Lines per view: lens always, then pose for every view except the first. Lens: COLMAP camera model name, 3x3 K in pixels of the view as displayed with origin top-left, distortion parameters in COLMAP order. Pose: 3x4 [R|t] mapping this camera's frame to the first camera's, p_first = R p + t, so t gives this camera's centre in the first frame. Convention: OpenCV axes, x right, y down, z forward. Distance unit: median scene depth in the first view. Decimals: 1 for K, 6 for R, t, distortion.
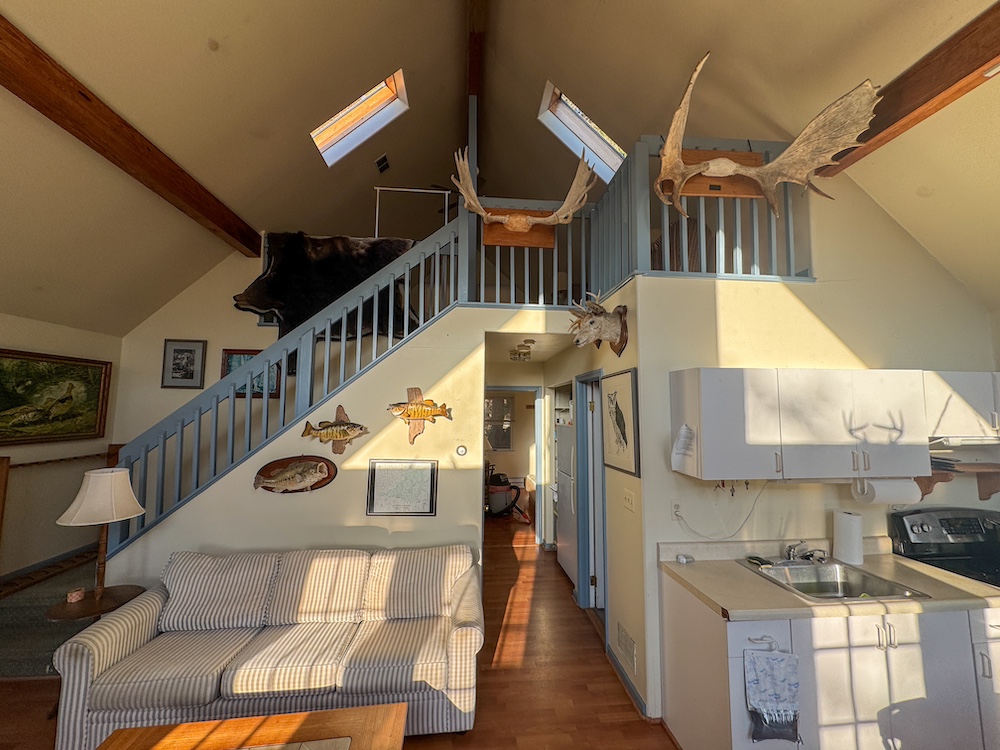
lens RADIAL K [[396.1, 0, 500.2], [0, 396.1, 372.9], [0, 0, 1]] dist [-0.001064, 0.000016]
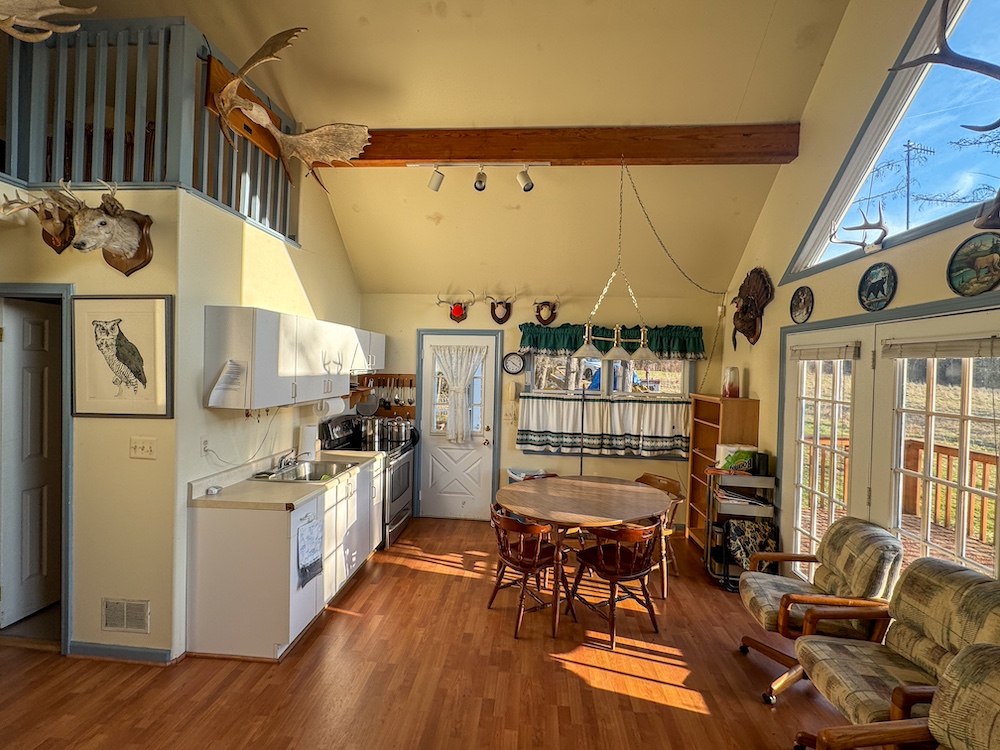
lens RADIAL K [[444.8, 0, 499.2], [0, 444.8, 371.9], [0, 0, 1]] dist [-0.000537, 0.000474]
pose [[0.175668, -0.014486, 0.984343, -0.443027], [-0.114645, 0.992787, 0.035070, 0.032981], [-0.977751, -0.119011, 0.172740, 0.093783]]
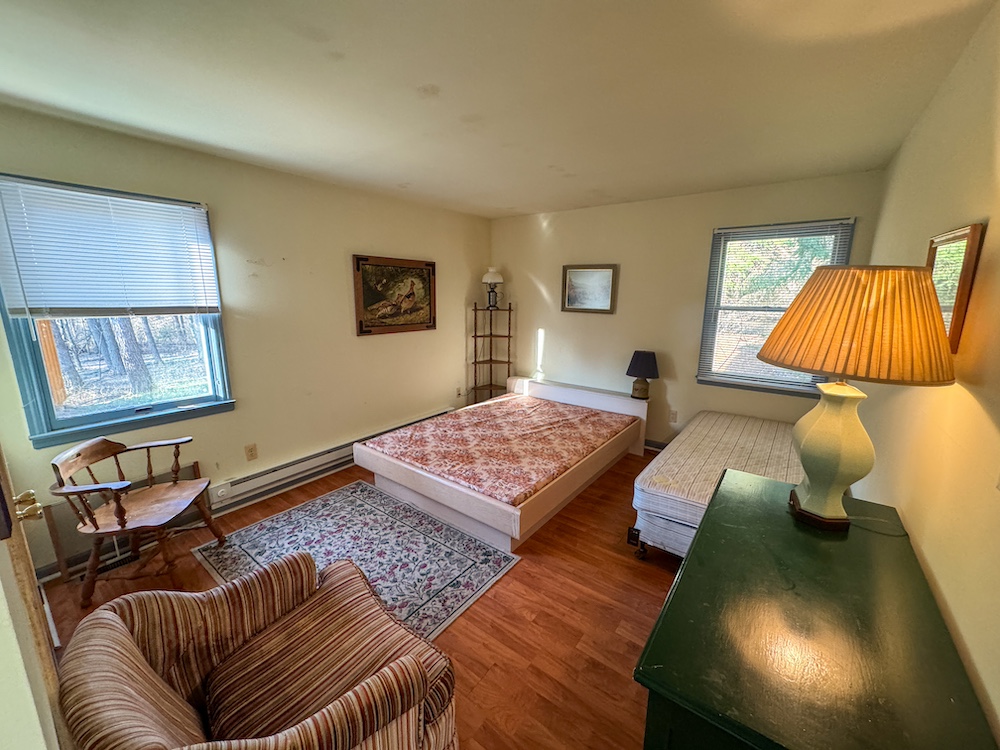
lens RADIAL K [[396.1, 0, 500.3], [0, 396.1, 375.7], [0, 0, 1]] dist [-0.001064, 0.000016]
pose [[0.741524, 0.129637, -0.658283, -0.142666], [0.053673, 0.966549, 0.250804, 0.022538], [0.668776, -0.221310, 0.709761, 0.375184]]
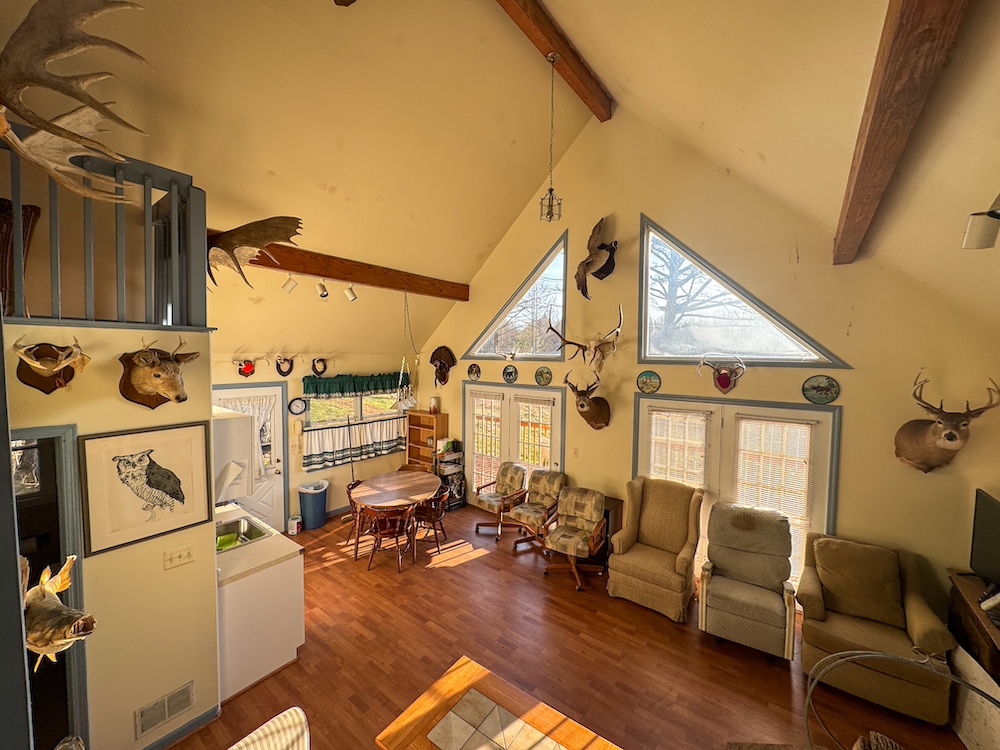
lens RADIAL K [[396.1, 0, 499.9], [0, 396.1, 372.5], [0, 0, 1]] dist [-0.001064, 0.000016]
pose [[-0.728920, -0.048429, 0.682884, -0.823423], [-0.080184, 0.996669, -0.014908, -0.165410], [-0.679887, -0.065624, -0.730375, 1.107784]]
